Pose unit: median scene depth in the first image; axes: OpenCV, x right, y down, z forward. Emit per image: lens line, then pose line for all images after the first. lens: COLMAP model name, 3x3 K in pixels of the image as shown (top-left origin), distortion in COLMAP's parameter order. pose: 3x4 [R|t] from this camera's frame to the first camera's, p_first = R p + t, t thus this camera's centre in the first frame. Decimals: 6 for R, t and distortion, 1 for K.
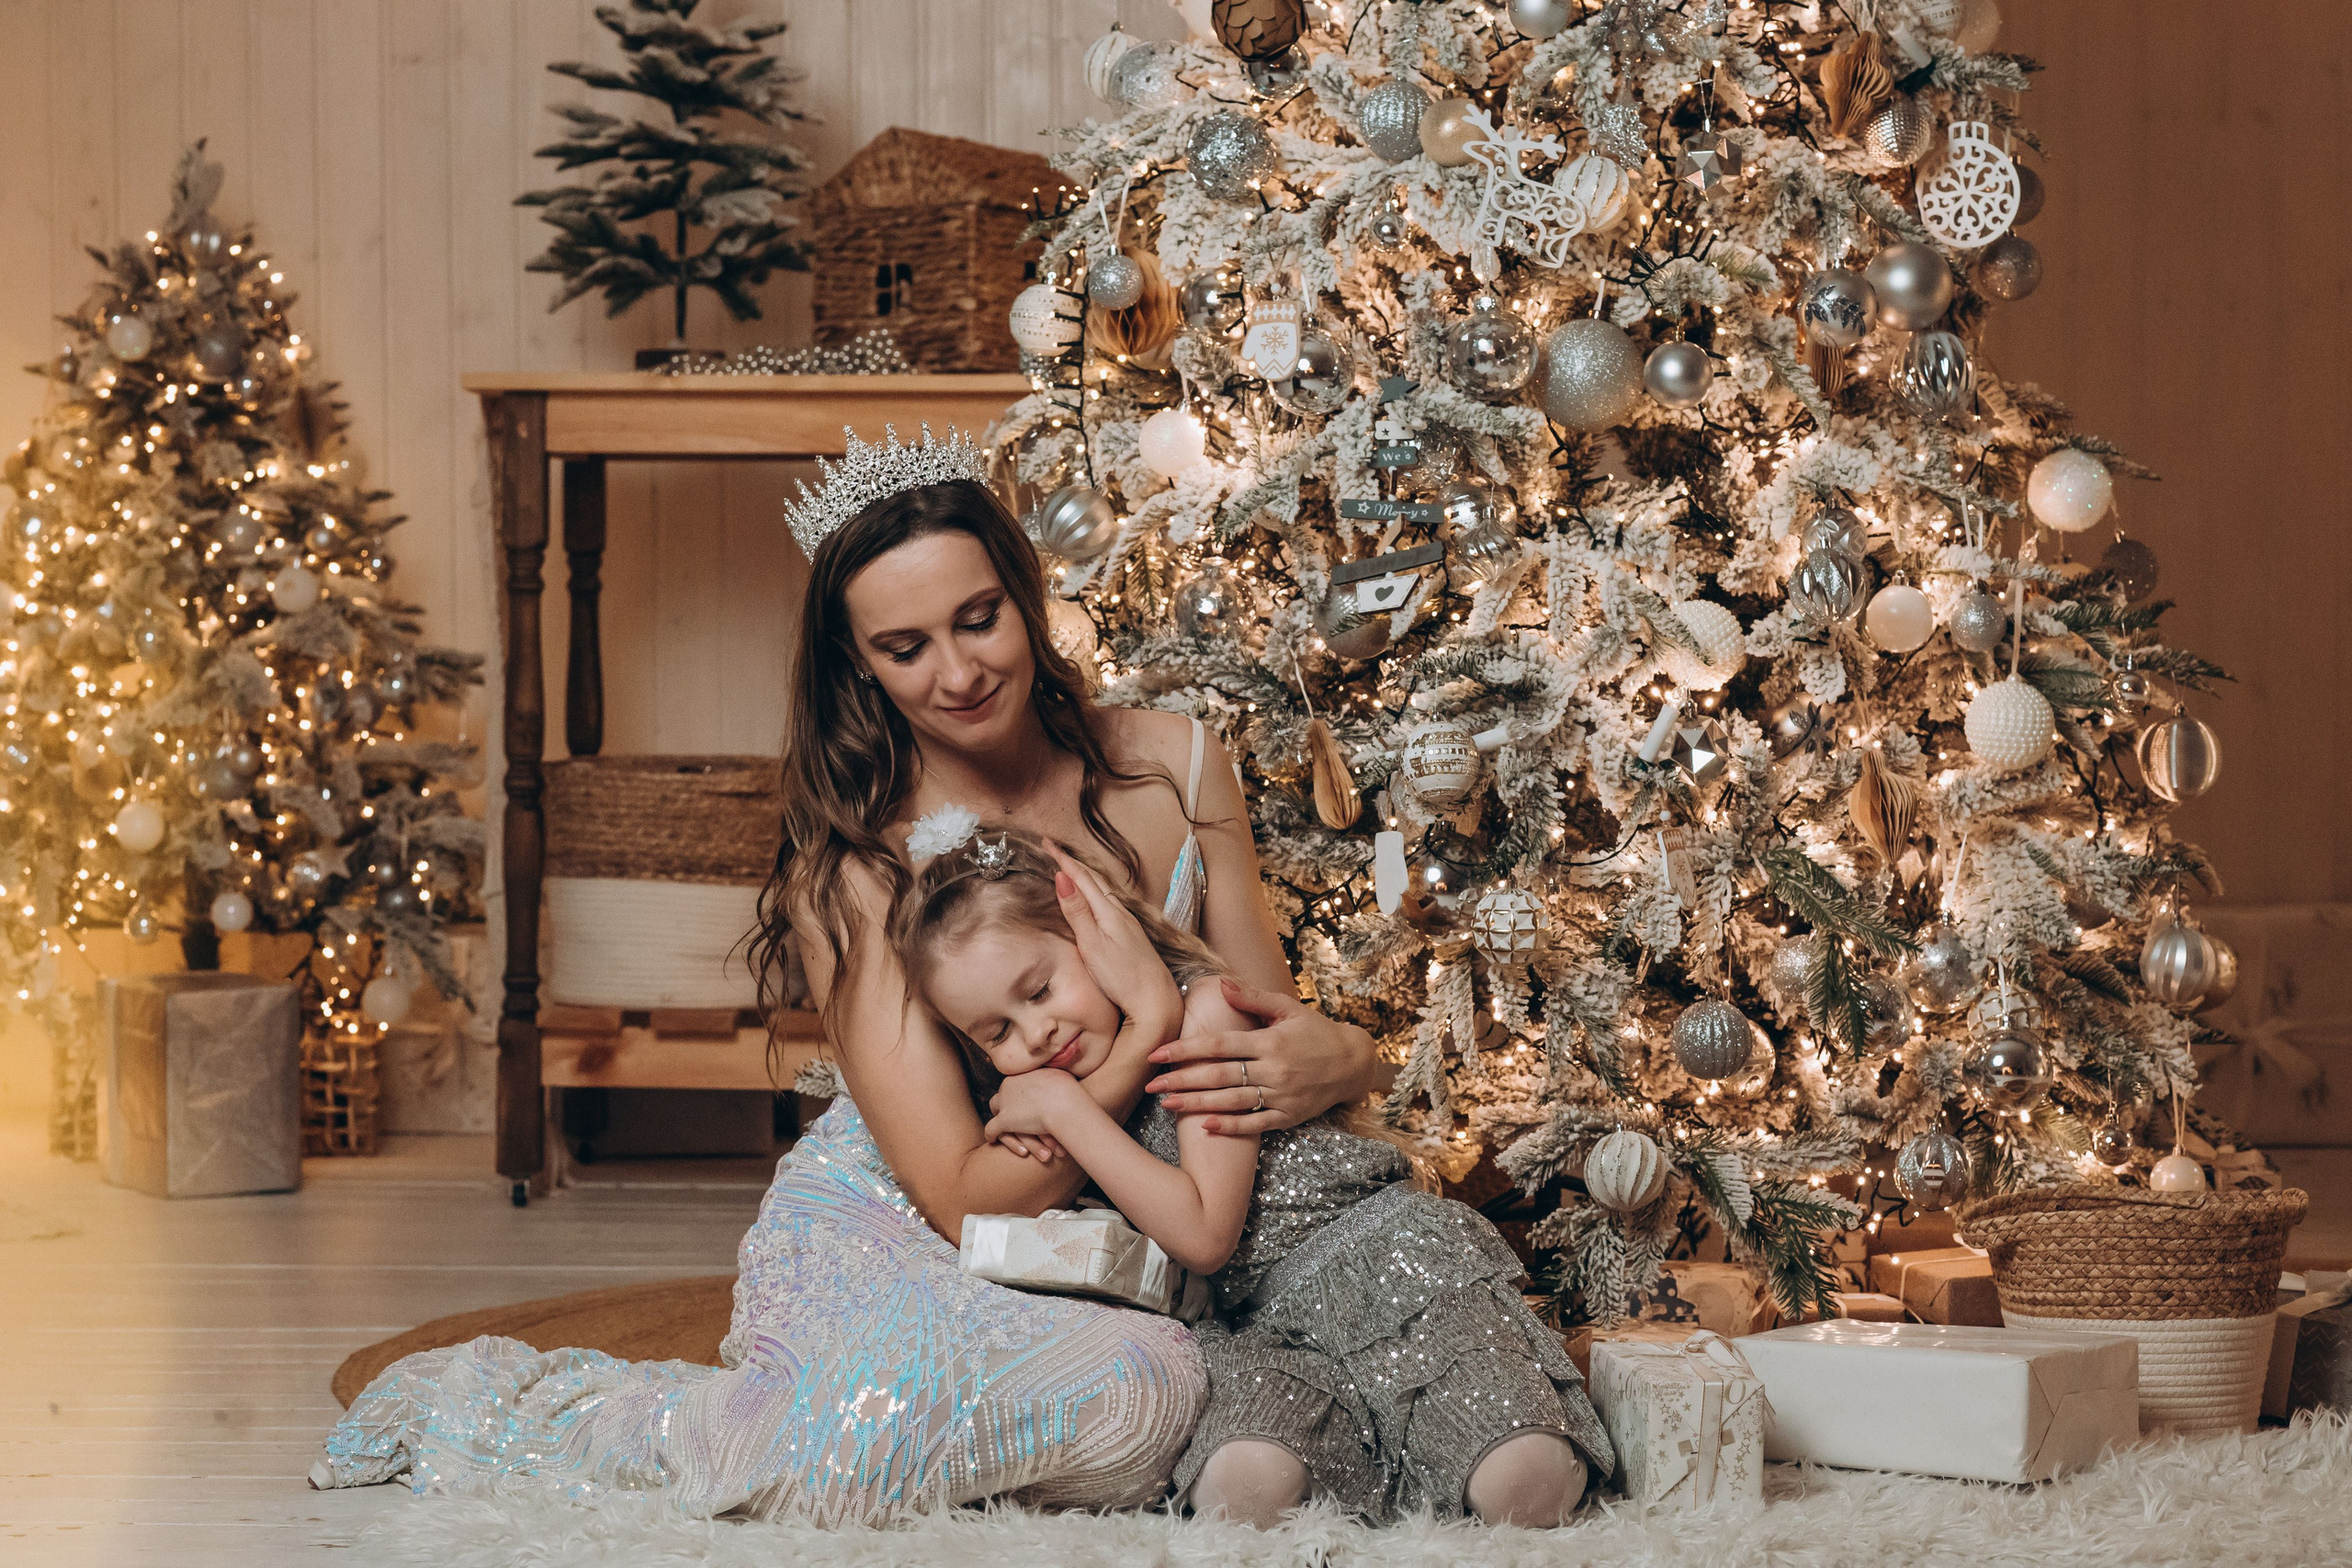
lens RADIAL K [[5181.4, 0, 1176.0], [0, 5181.4, 777.4], [0, 0, 1]] dist [-0.000355, 0.000000]
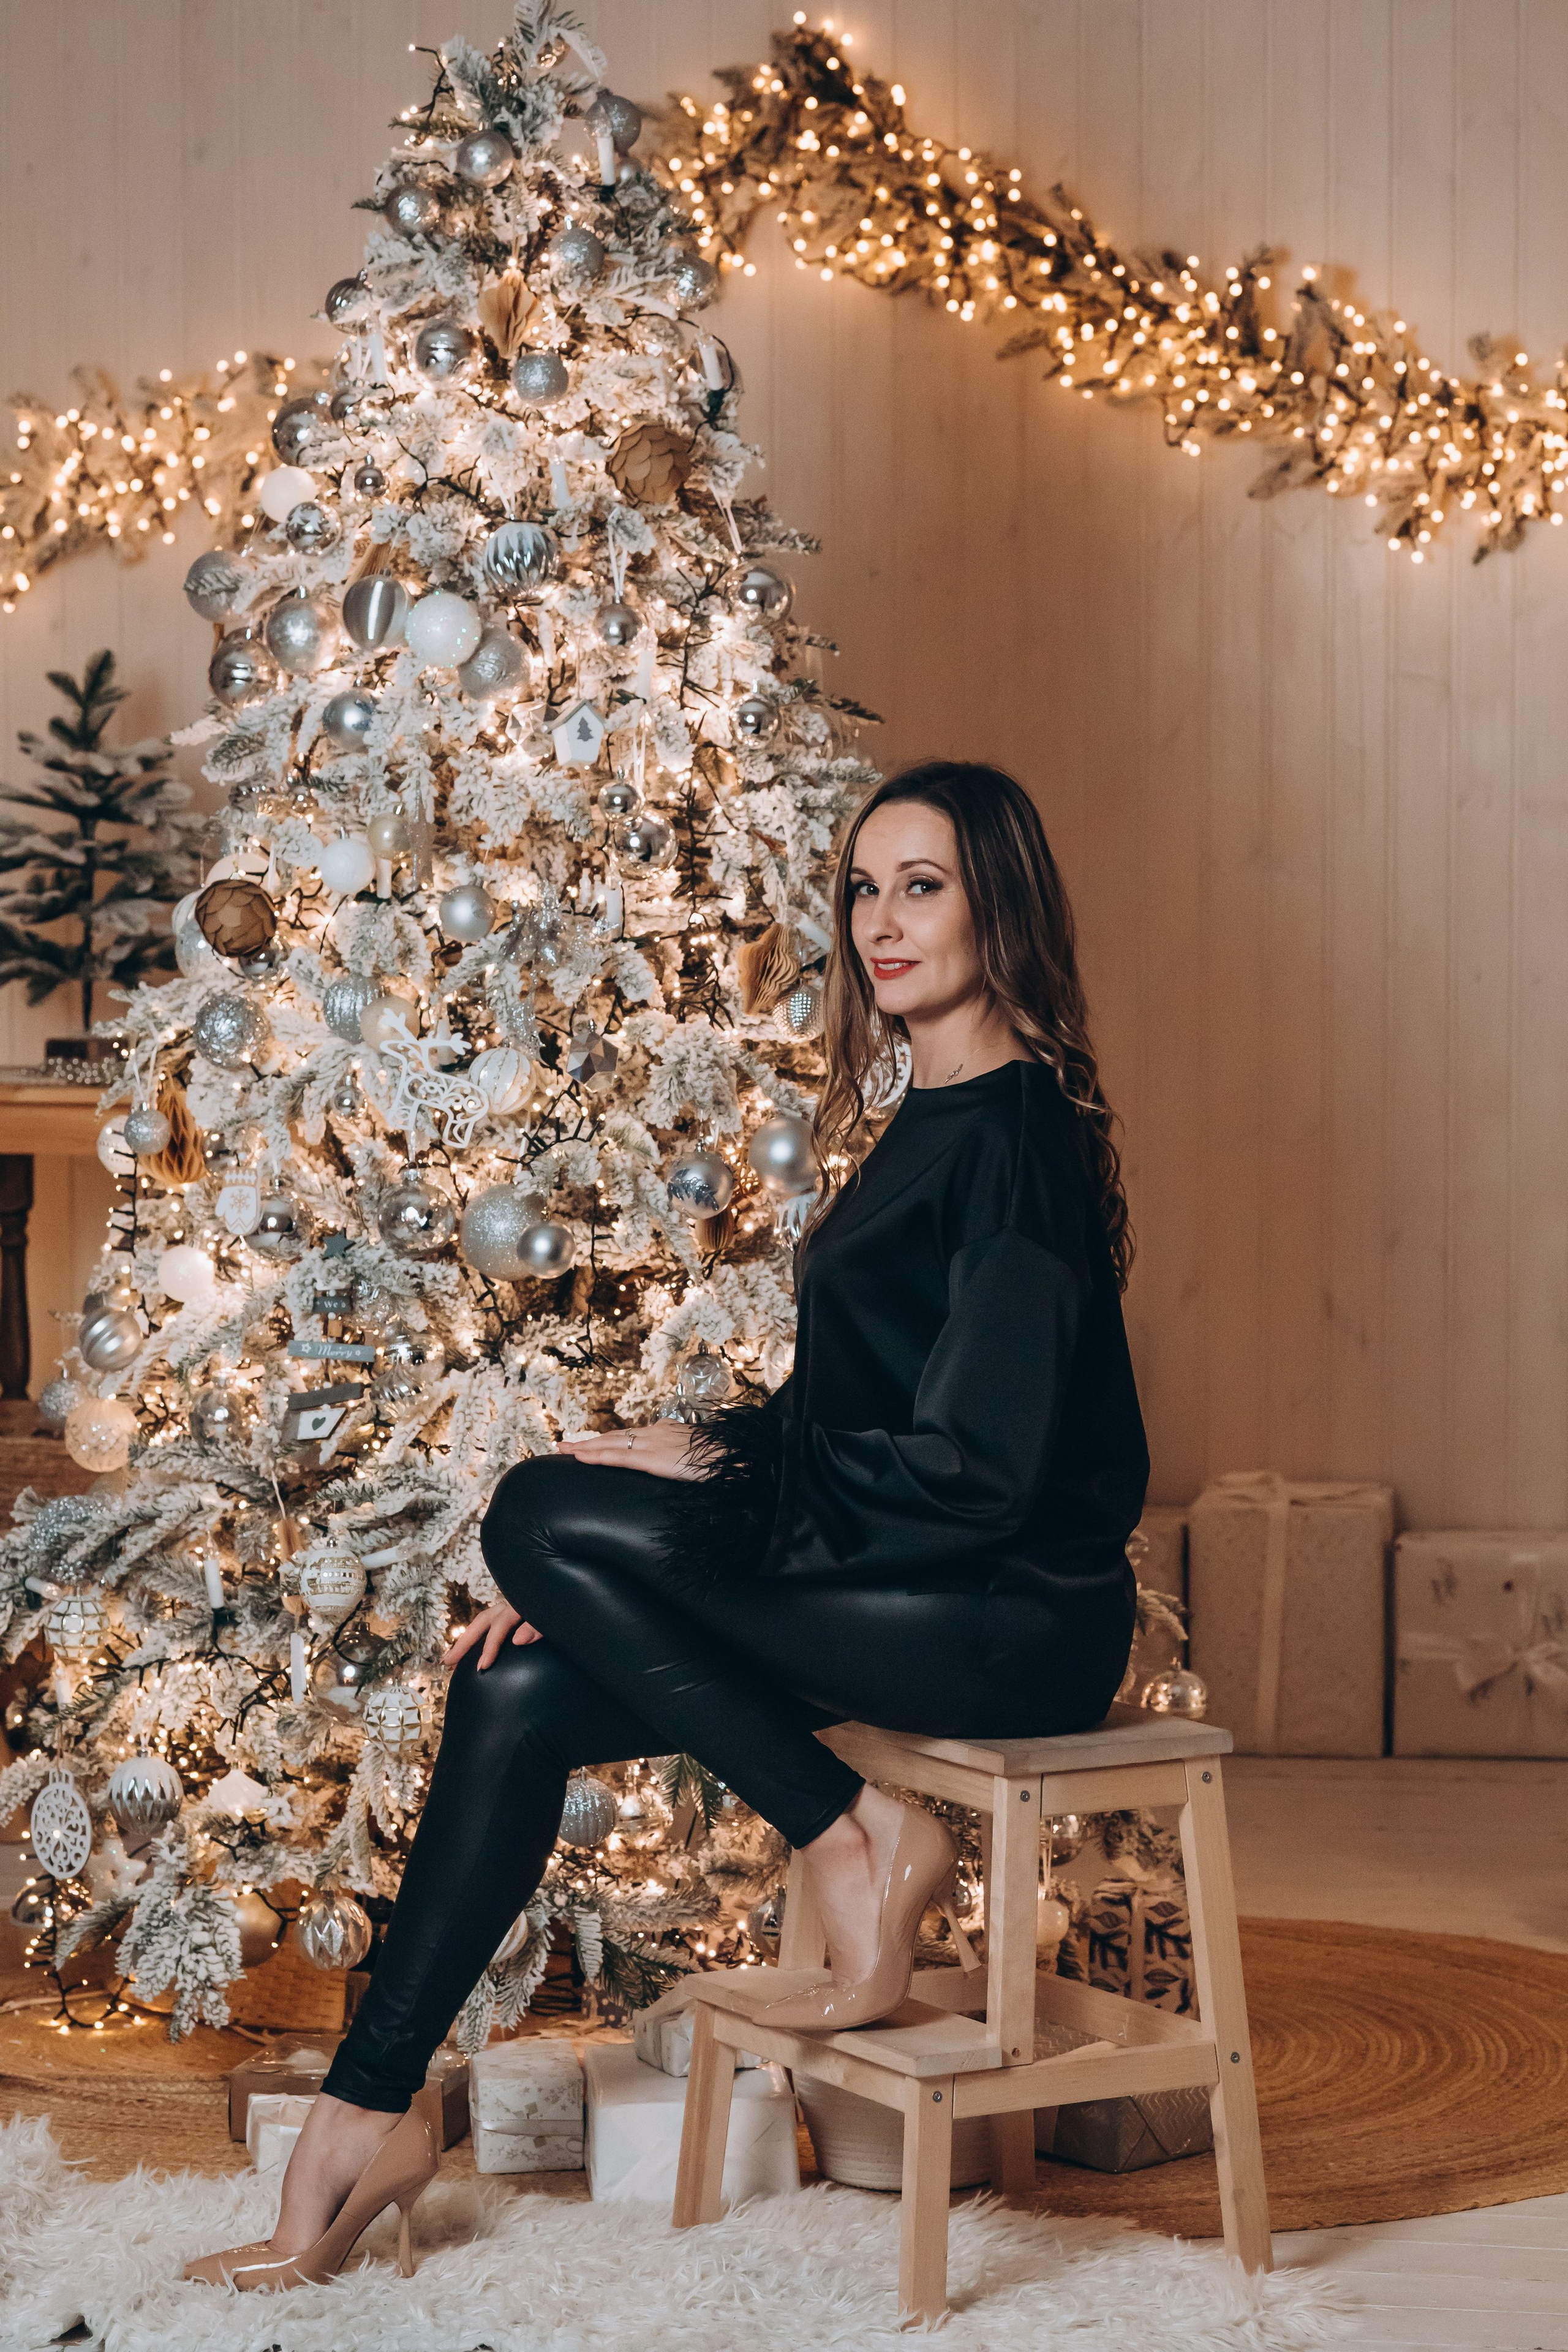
lens RADIAL K [[5181.9, 0, 820.7], [0, 5181.9, 1115.5], [0, 0, 1]] dist [-0.000355, 0.000000]
pose [[0.991907, 0.009647, -0.126600, 0.294155], [-0.007283, 0.999791, 0.019123, -0.125494], [0.126758, -0.018046, 0.991770, -0.145010]]
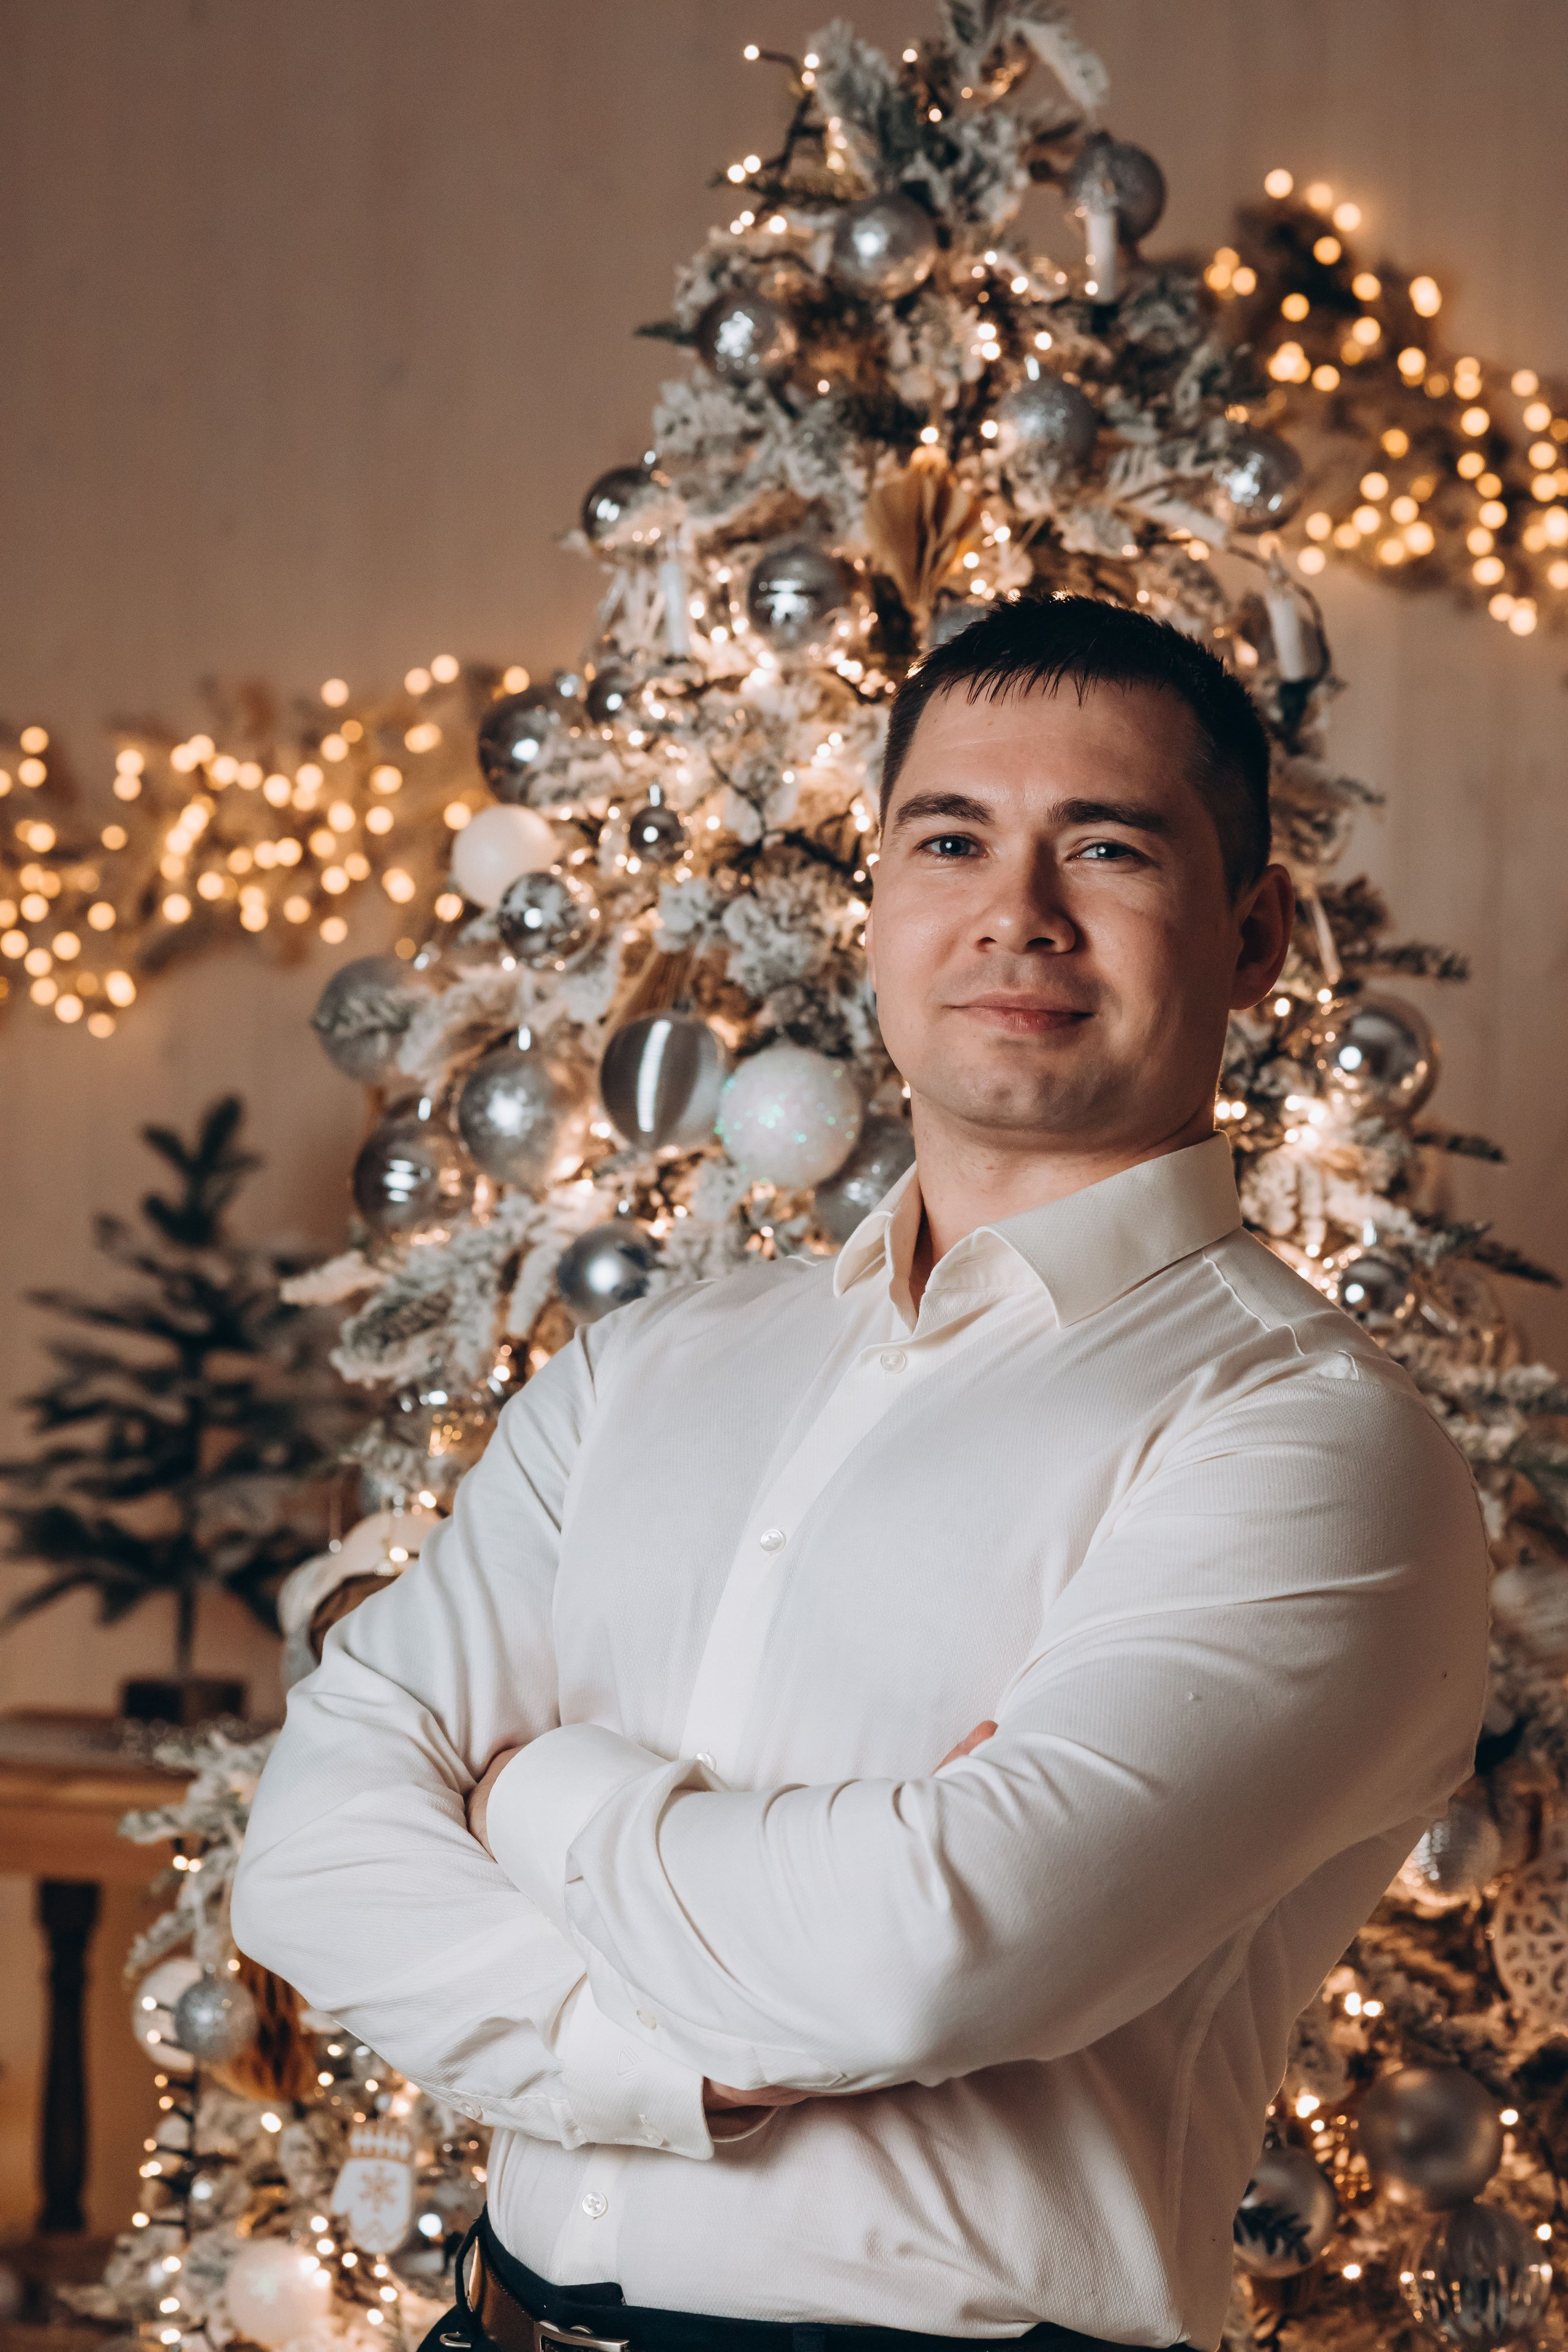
lens RADIAL K [[5181.9, 0, 836.0], [0, 5181.9, 1230.3], [0, 0, 1]] dist [-0.000355, 0.000000]
pose [[0.986076, 0.023629, -0.164608, 0.169598], [-0.029666, 0.998971, -0.034312, -0.176821], [0.163628, 0.038718, 0.985762, 0.391641]]
